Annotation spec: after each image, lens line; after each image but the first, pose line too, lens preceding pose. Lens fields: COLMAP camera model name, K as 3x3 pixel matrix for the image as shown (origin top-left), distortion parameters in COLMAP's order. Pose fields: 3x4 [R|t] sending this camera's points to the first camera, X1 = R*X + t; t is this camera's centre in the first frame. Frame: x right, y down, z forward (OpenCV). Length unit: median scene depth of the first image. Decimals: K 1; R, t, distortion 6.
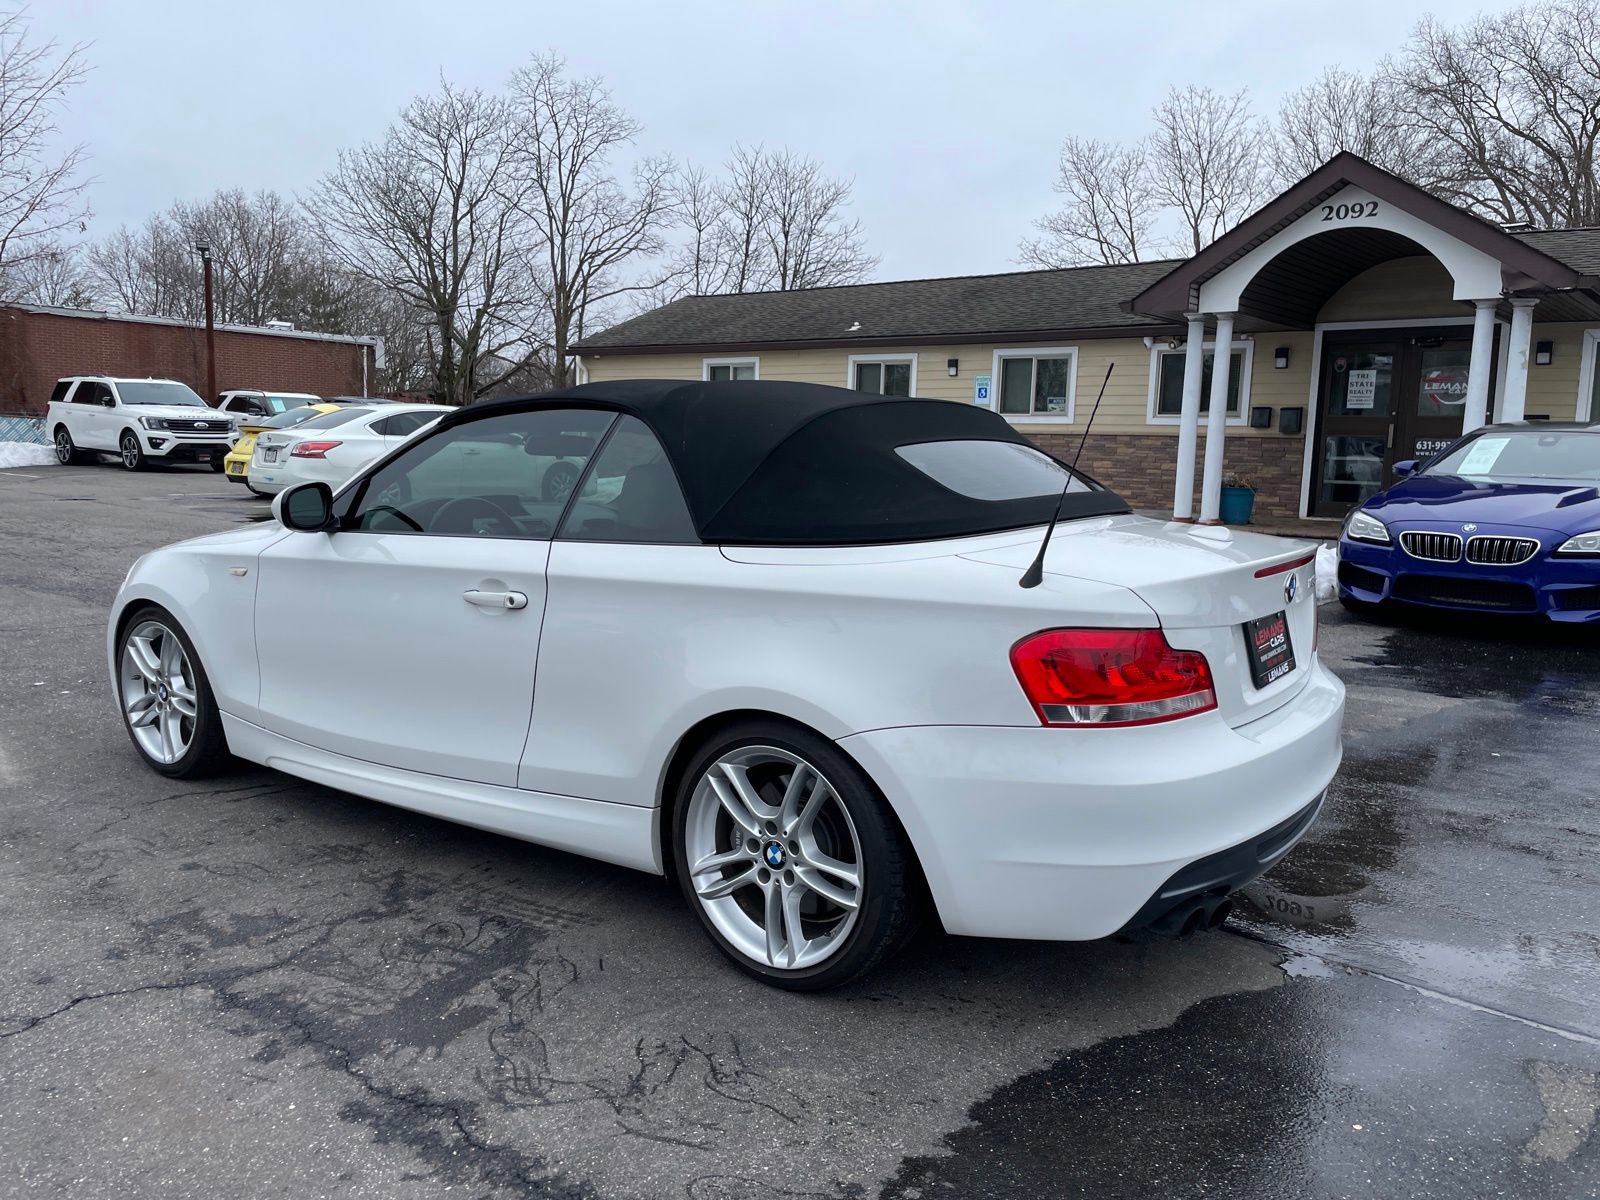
lens RADIAL K [[1208.7, 0, 813.1], [0, 1208.7, 601.6], [0, 0, 1]] dist [0.083795, -0.110284]
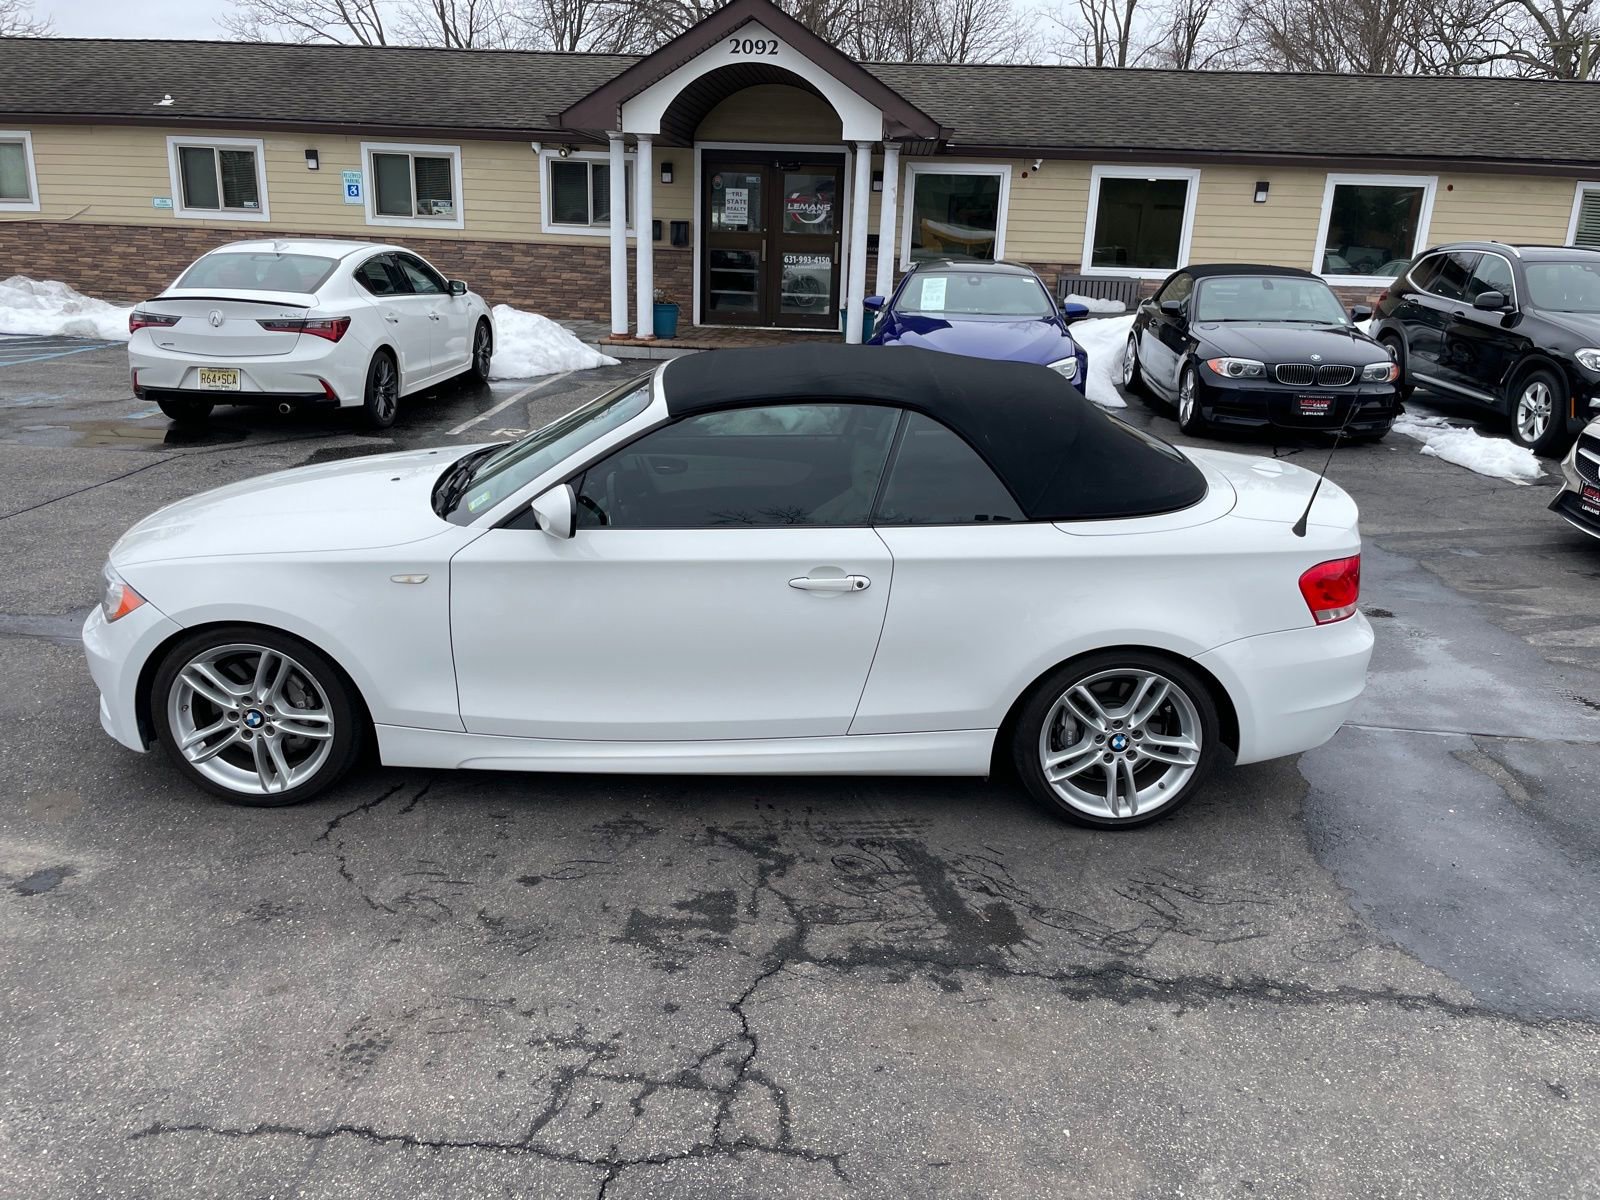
lens RADIAL K [[1208.7, 0, 790.6], [0, 1208.7, 605.3], [0, 0, 1]] dist [0.083795, -0.110284]
pose [[0.813931, -0.173068, 0.554584, -0.858771], [0.064575, 0.975633, 0.209691, -0.206763], [-0.577361, -0.134861, 0.805274, 0.091986]]
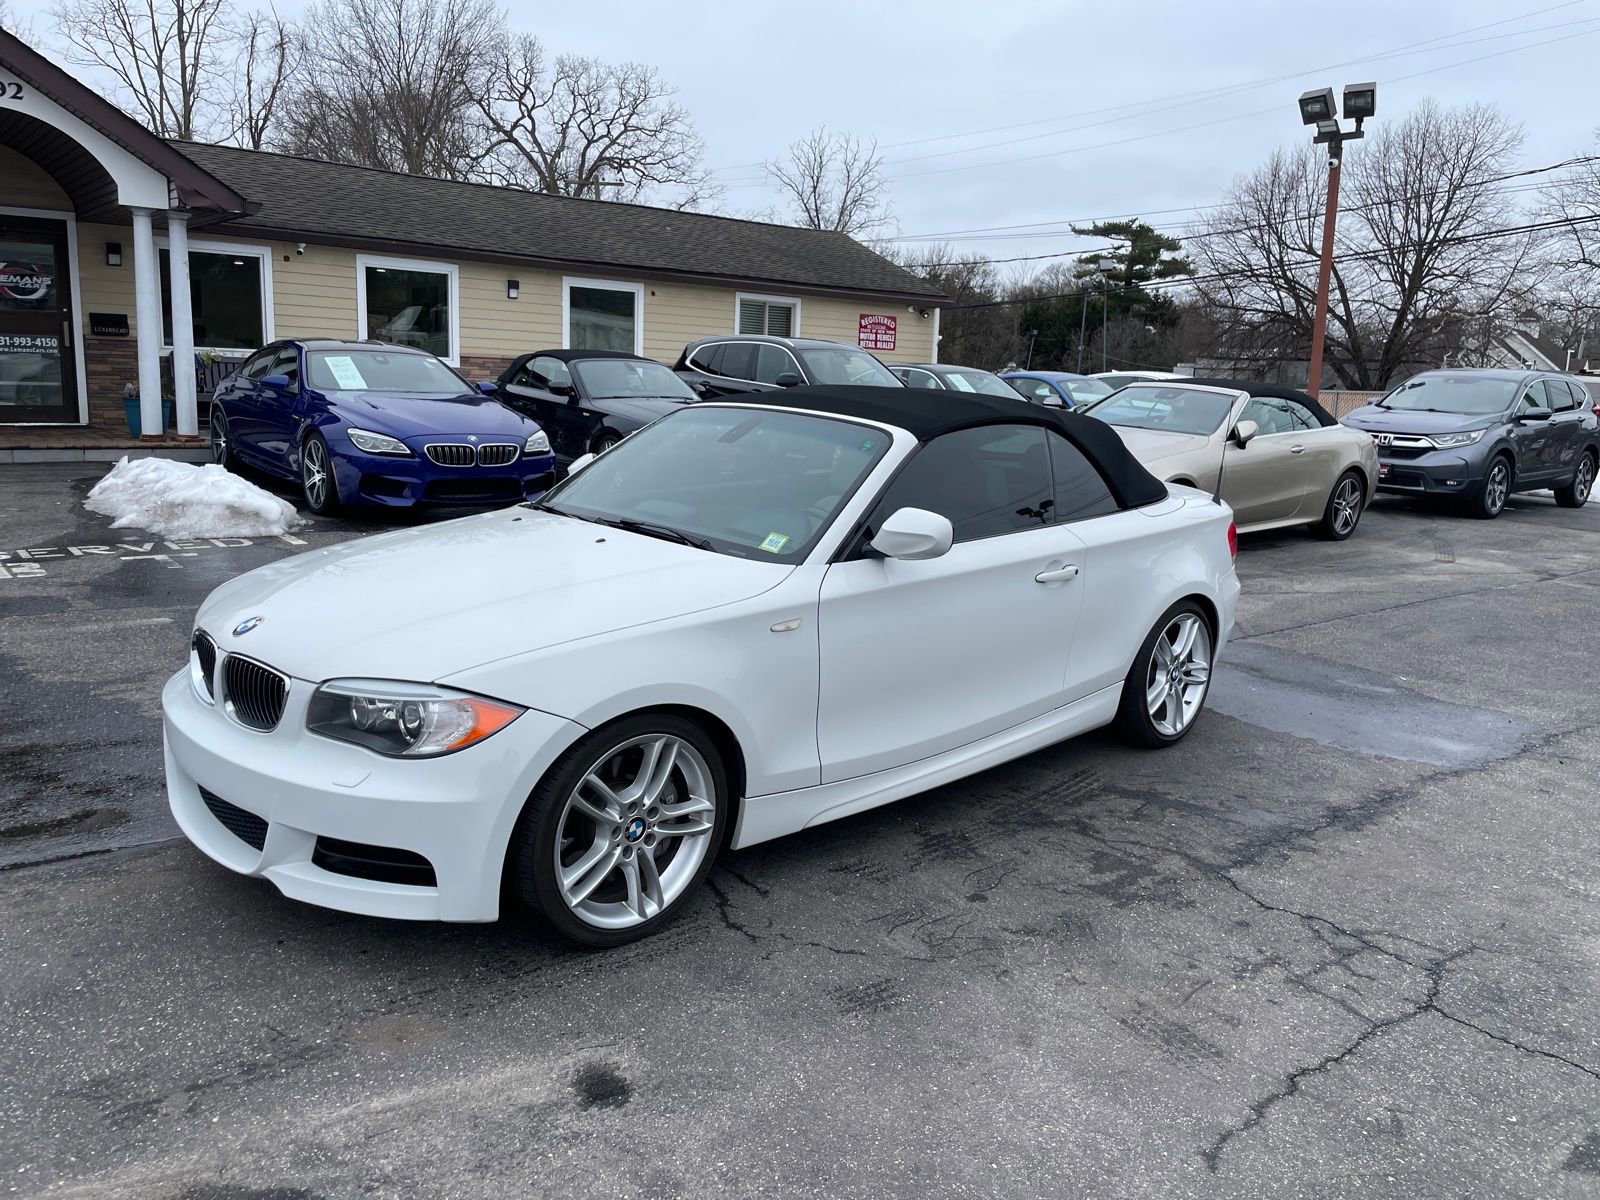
lens RADIAL K [[1208.7, 0, 810.4], [0, 1208.7, 585.0], [0, 0, 1]] dist [0.083795, -0.110284]
pose [[0.173792, -0.191624, 0.965959, -1.466230], [0.091161, 0.979804, 0.177970, -0.231690], [-0.980554, 0.057128, 0.187751, 0.938650]]
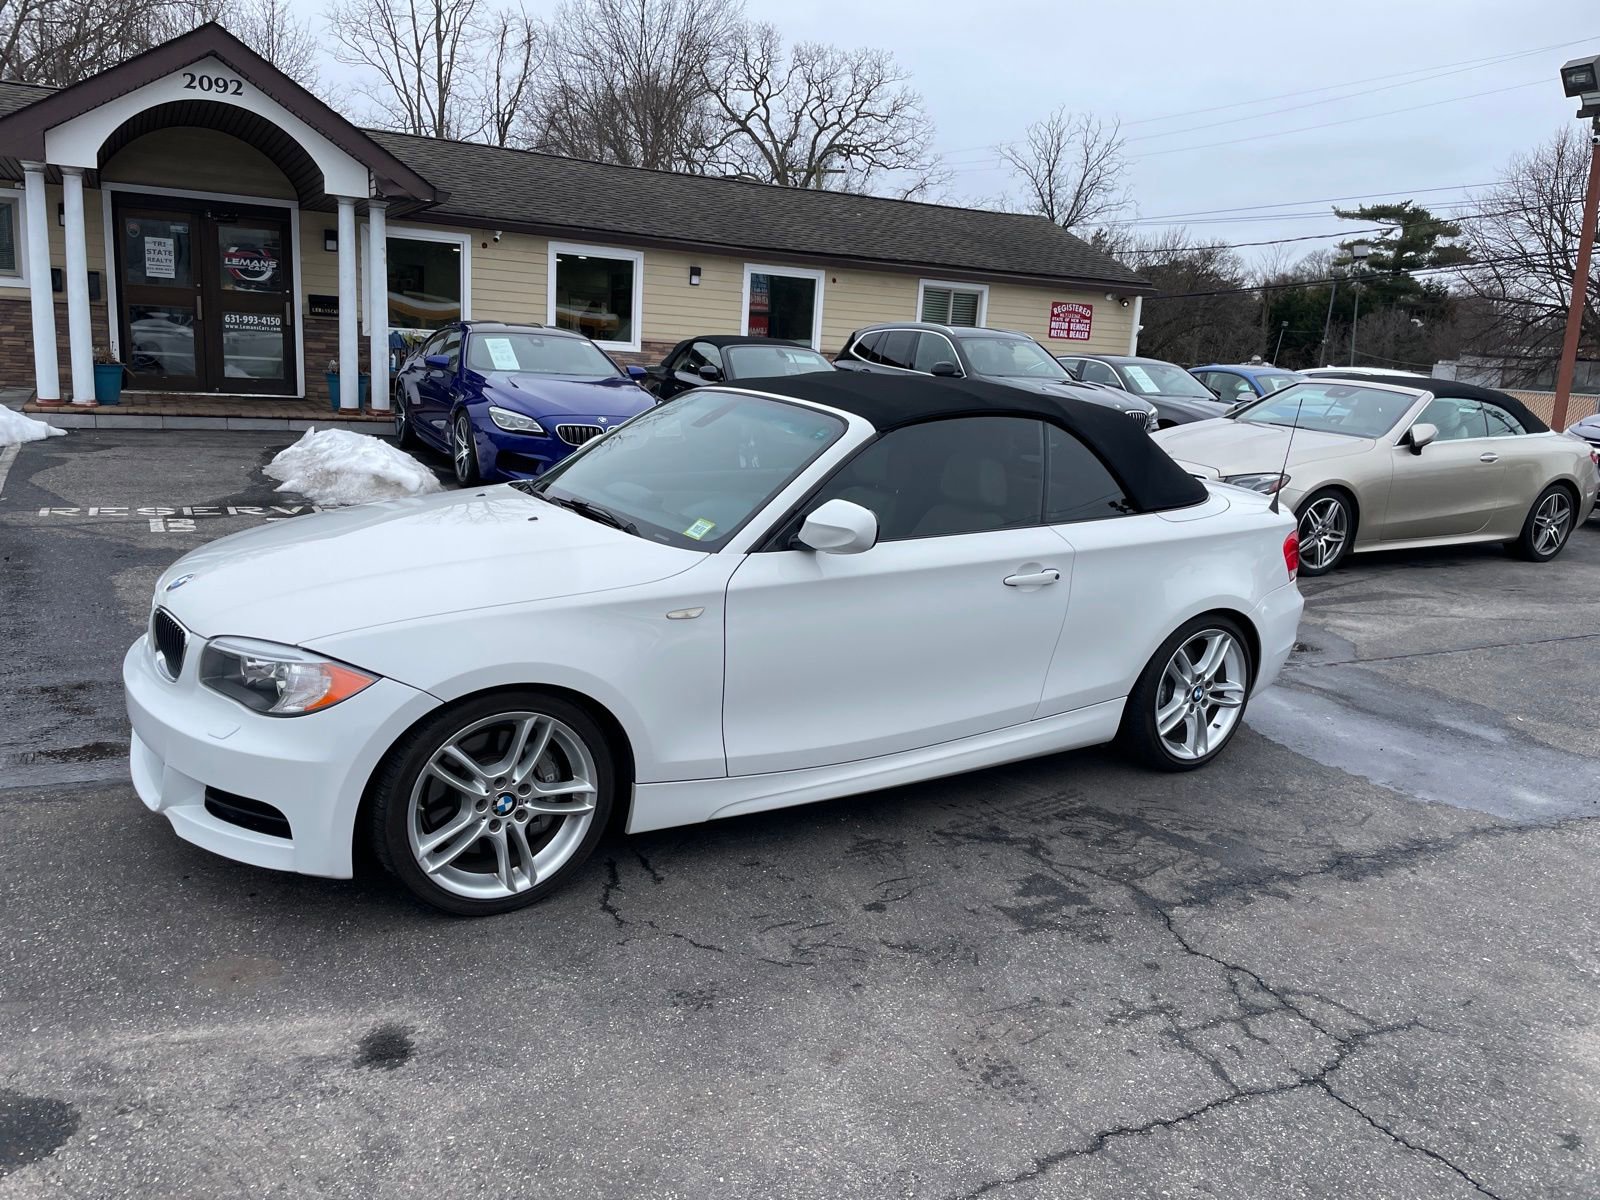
lens RADIAL K [[1208.7, 0, 786.9], [0, 1208.7, 604.7], [0, 0, 1]] dist [0.083795, -0.110284]
pose [[0.371529, -0.198617, 0.906928, -1.374561], [0.071227, 0.980068, 0.185457, -0.206928], [-0.925685, -0.004305, 0.378270, 0.705189]]
